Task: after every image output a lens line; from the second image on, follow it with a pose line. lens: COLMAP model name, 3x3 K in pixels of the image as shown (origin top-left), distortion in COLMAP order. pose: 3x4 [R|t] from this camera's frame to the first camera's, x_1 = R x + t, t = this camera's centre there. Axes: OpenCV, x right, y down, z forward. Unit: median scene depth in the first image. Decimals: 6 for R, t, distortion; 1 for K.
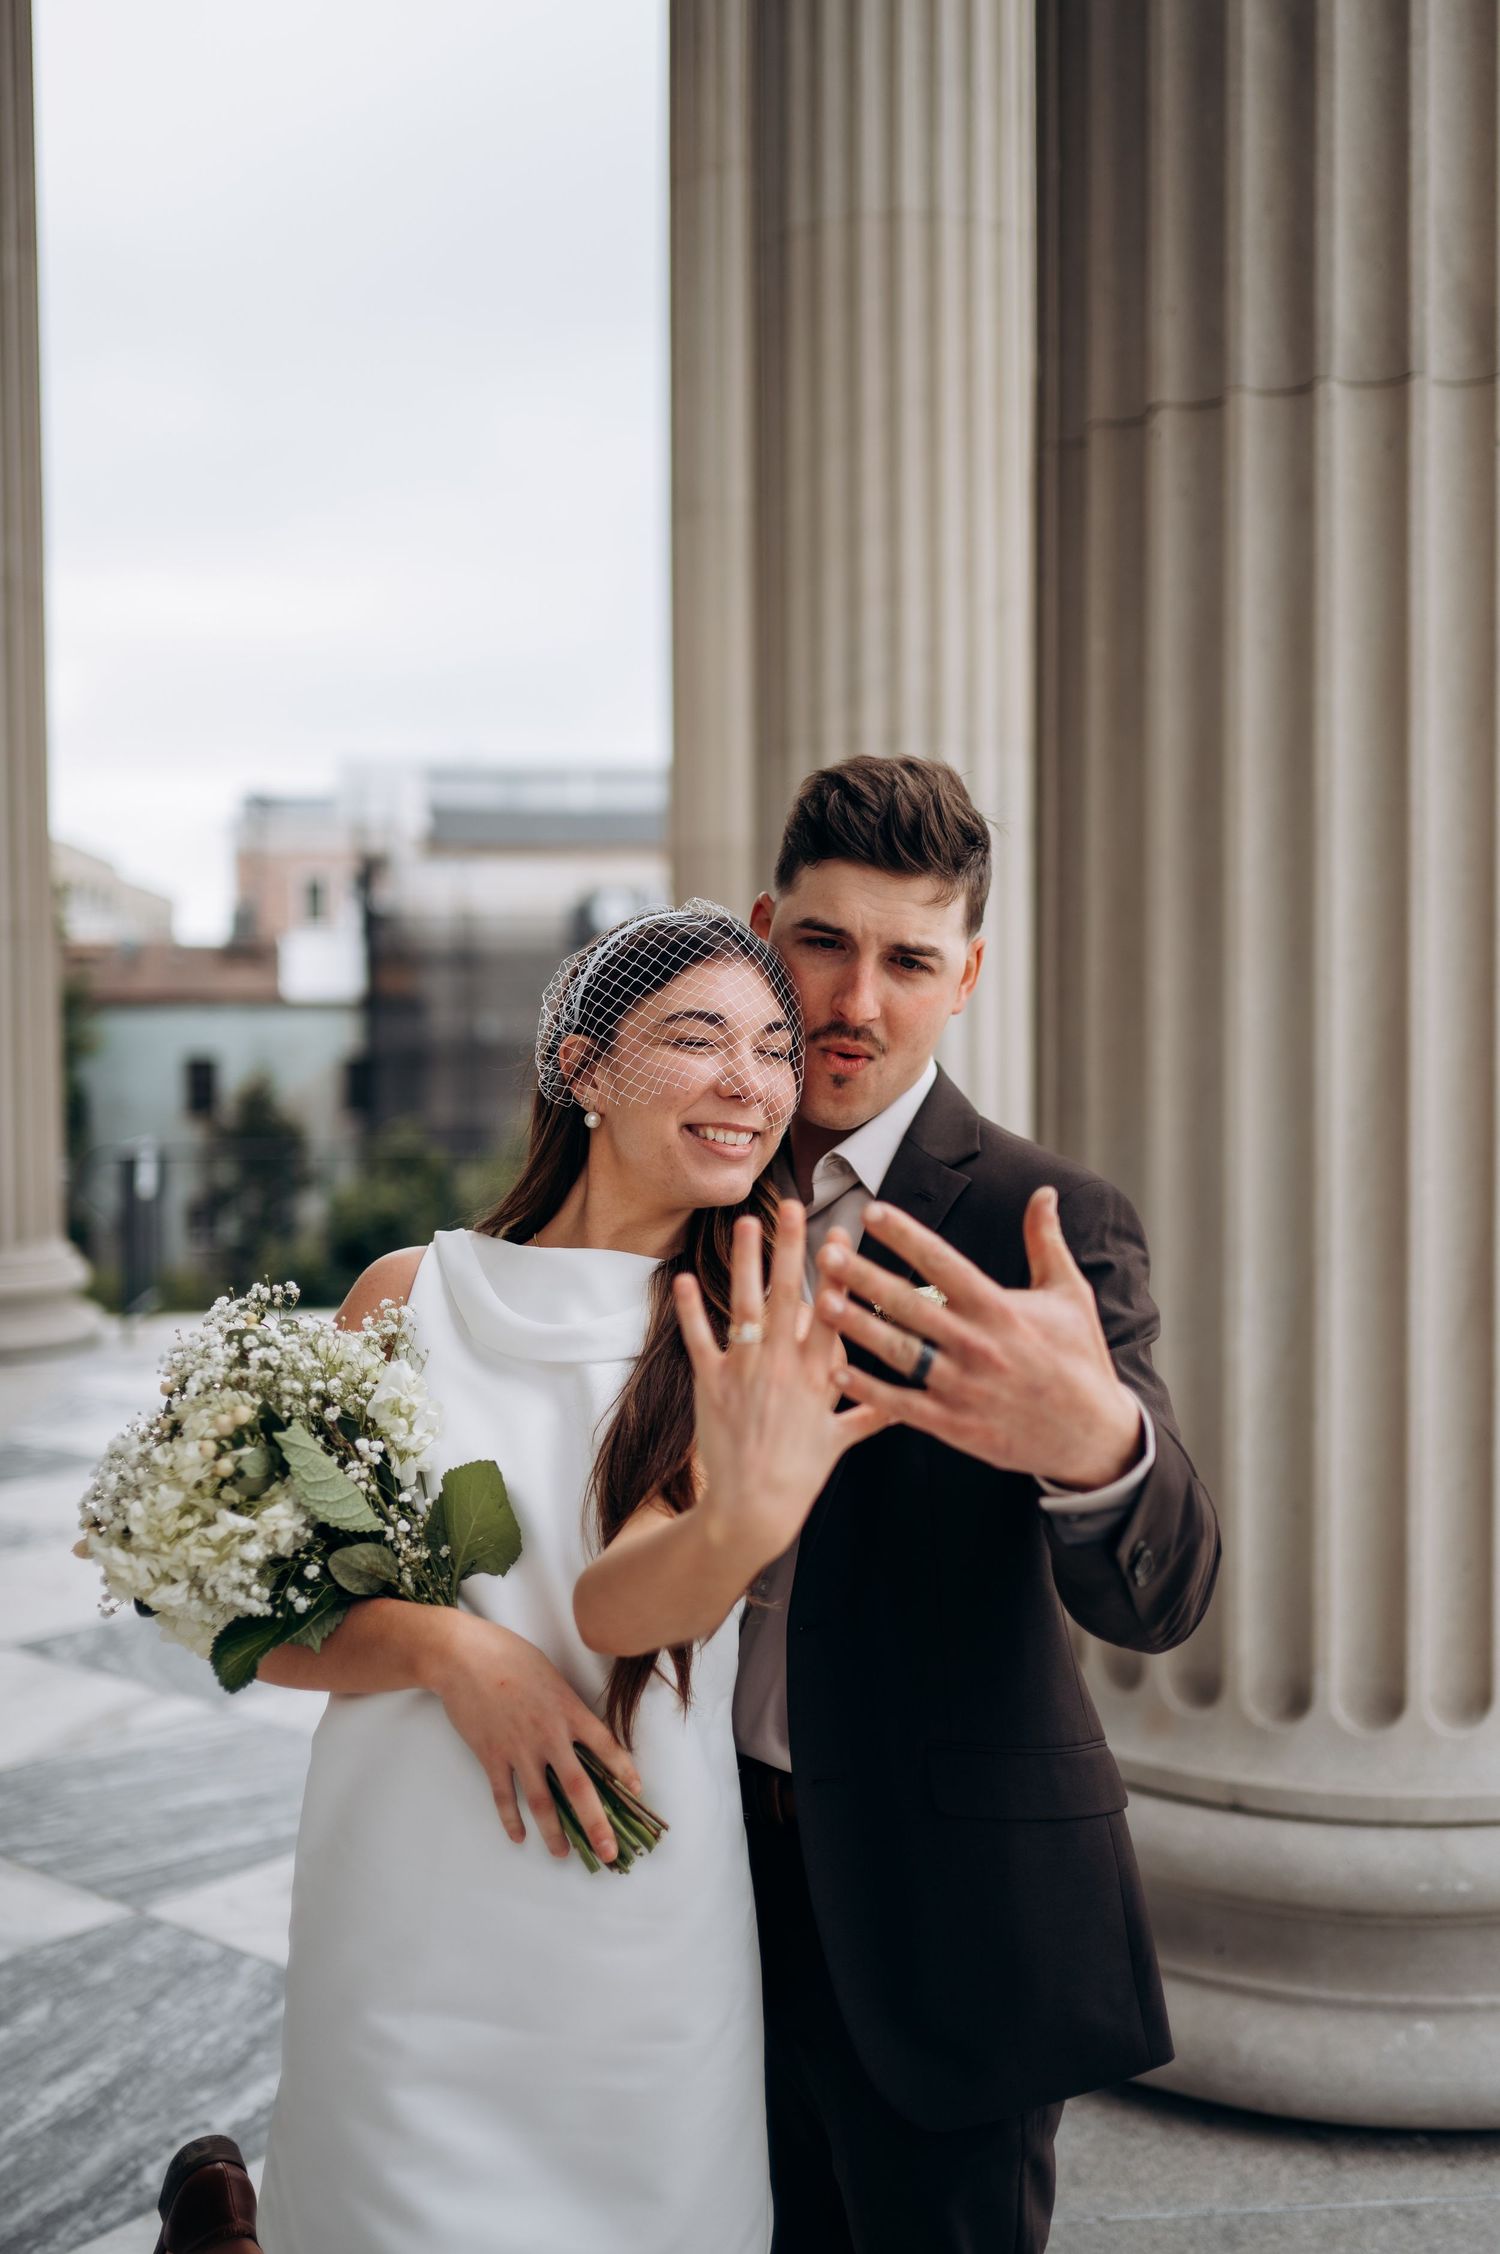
lens RADIAL K [[2474.6, 0, 753.2], [0, 2474.6, 1057.0], [0, 0, 1]] dist [-0.011795, 0.042163]
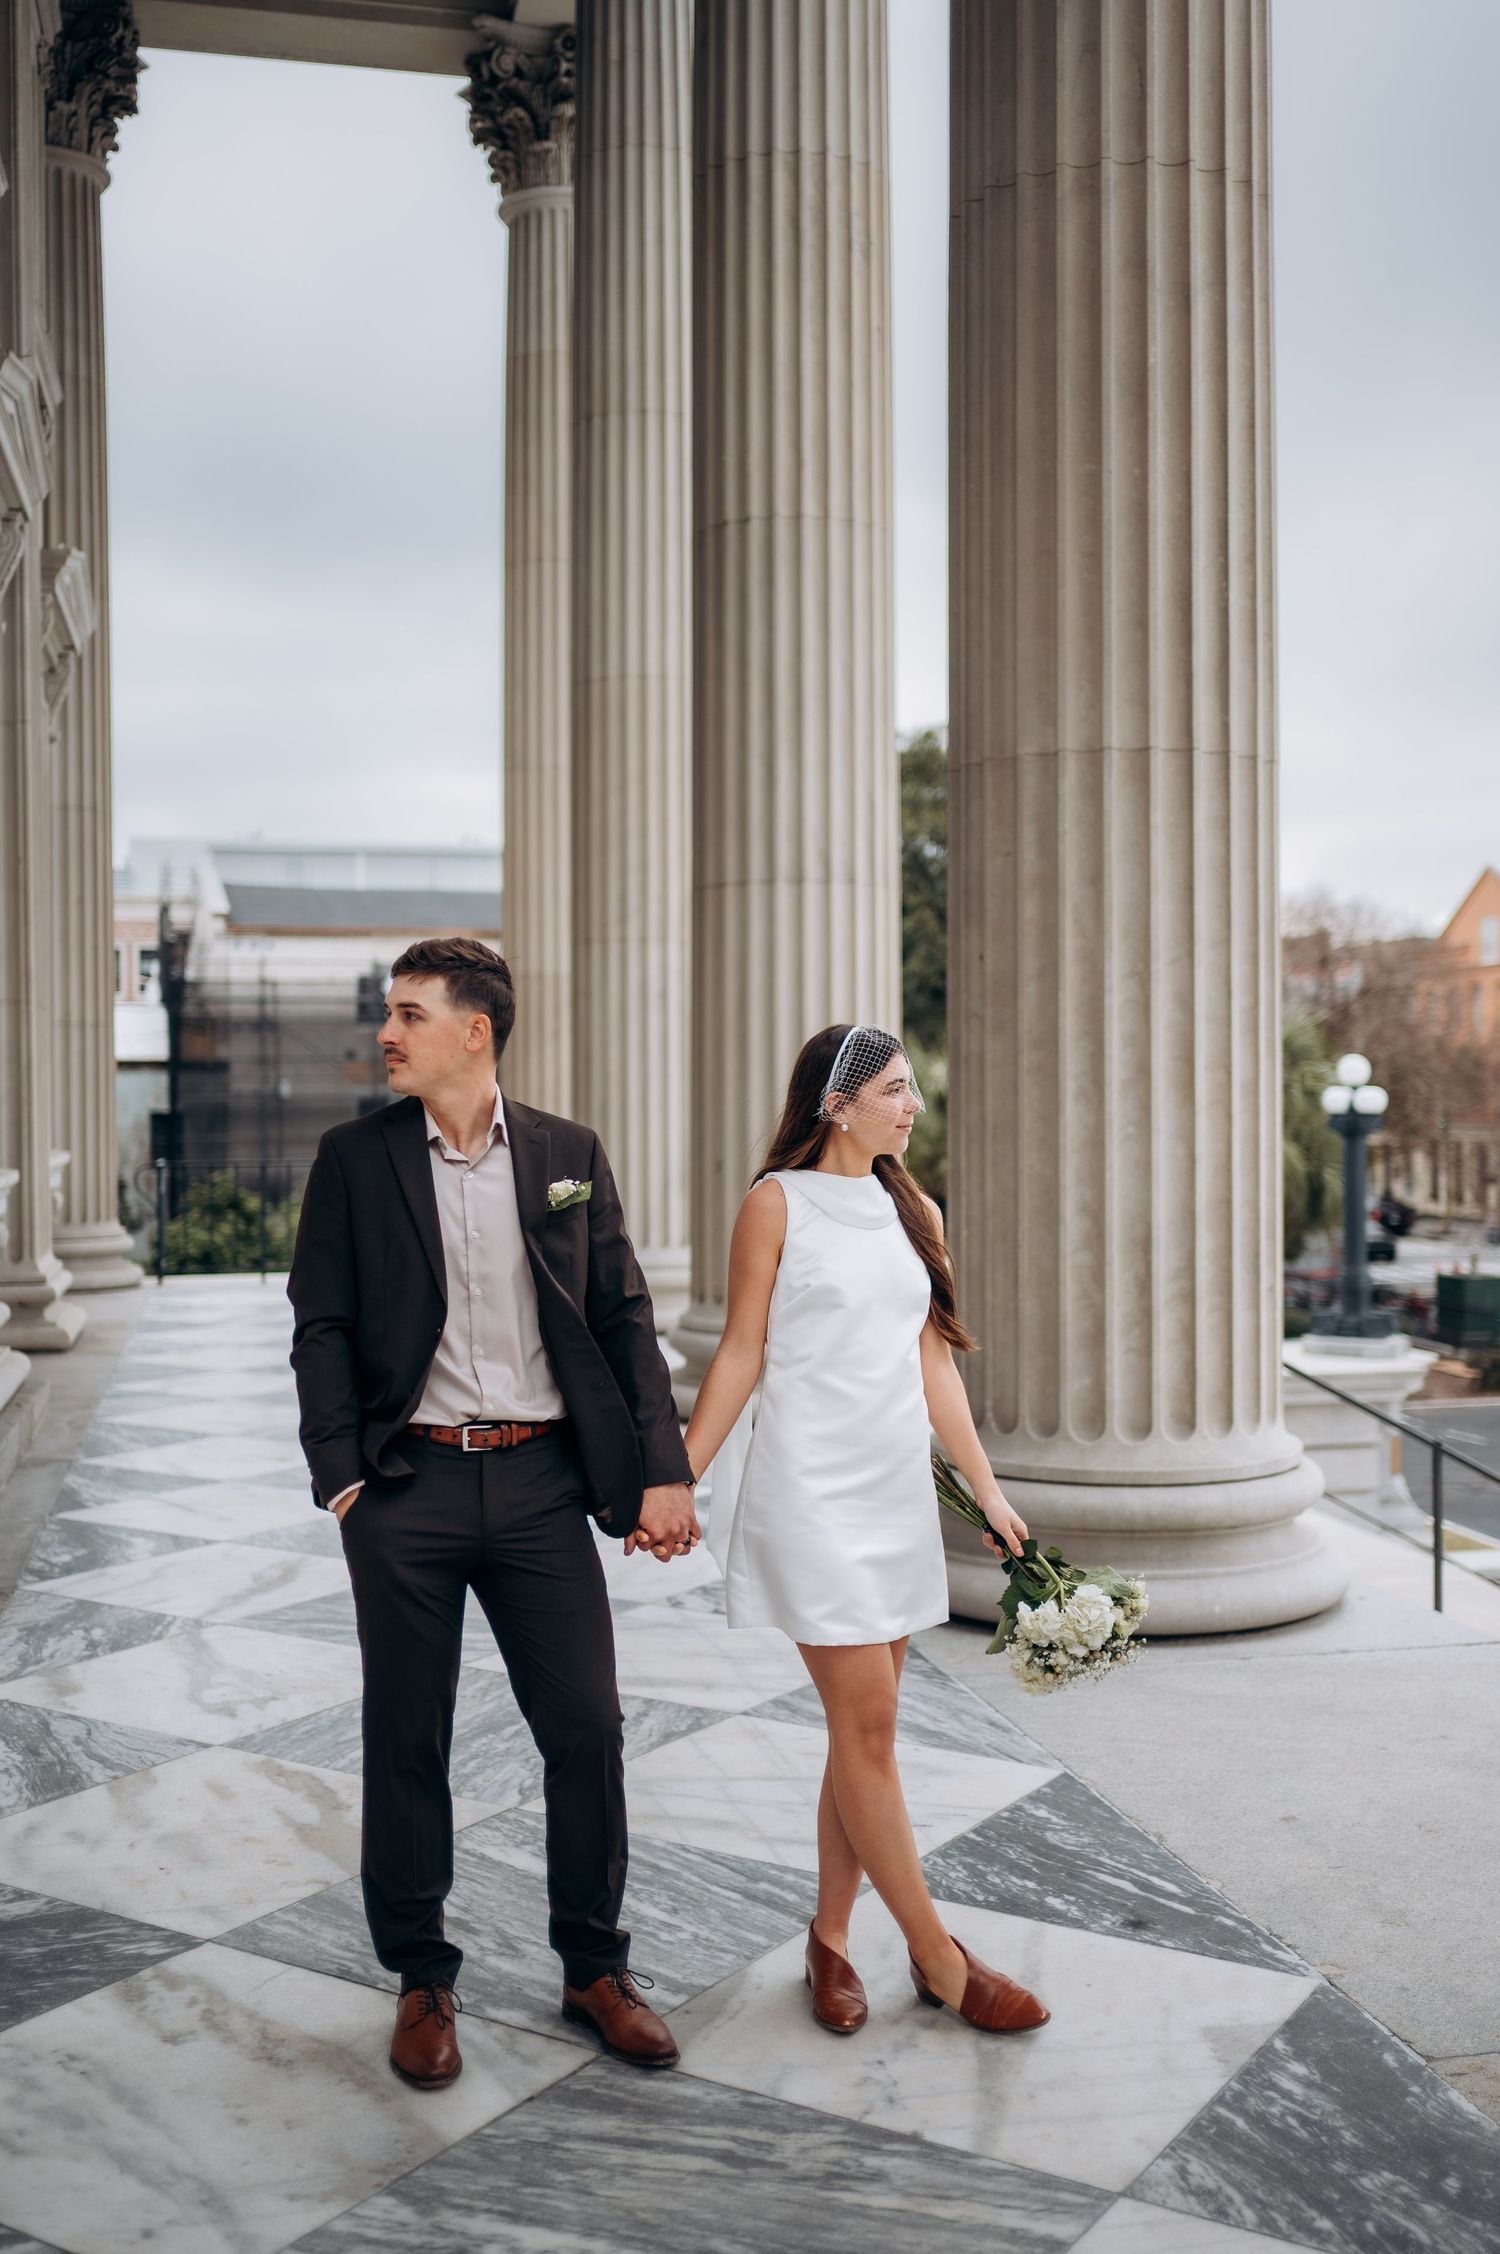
lens RADIAL K [[2474.6, 0, 753.2], [0, 2474.6, 1057.0], [0, 0, 1]] dist [-0.011795, 0.042163]
pose [[0.994989, -0.001004, 0.099982, -0.007626], [0.003439, 0.999701, -0.024192, 0.002207], [-0.099928, 0.024414, 0.994695, -0.136382]]
